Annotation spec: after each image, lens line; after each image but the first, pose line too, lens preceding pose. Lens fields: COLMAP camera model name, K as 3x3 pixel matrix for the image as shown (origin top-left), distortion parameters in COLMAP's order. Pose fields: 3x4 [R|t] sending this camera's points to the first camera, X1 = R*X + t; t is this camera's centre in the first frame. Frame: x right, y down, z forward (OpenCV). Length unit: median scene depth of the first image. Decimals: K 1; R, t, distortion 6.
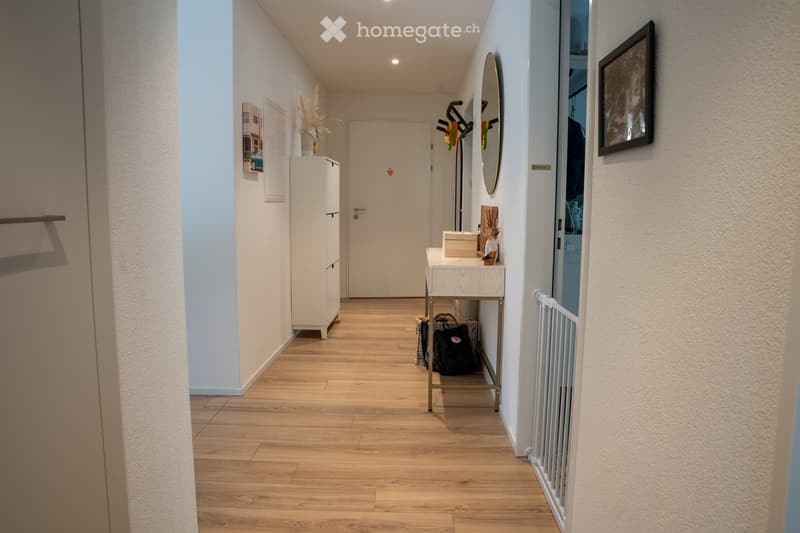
lens RADIAL K [[578.9, 0, 399.1], [0, 578.9, 268.4], [0, 0, 1]] dist [-0.001018, 0.004065]
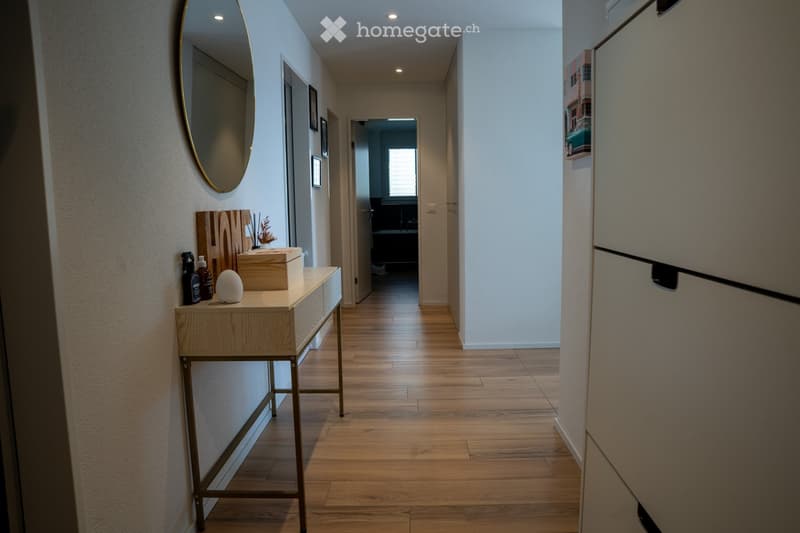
lens RADIAL K [[578.9, 0, 400.0], [0, 578.9, 266.5], [0, 0, 1]] dist [-0.001018, 0.004065]
pose [[-0.999900, 0.013347, -0.004758, -0.042580], [0.011880, 0.972675, 0.231868, -0.222672], [0.007723, 0.231788, -0.972736, 1.872021]]
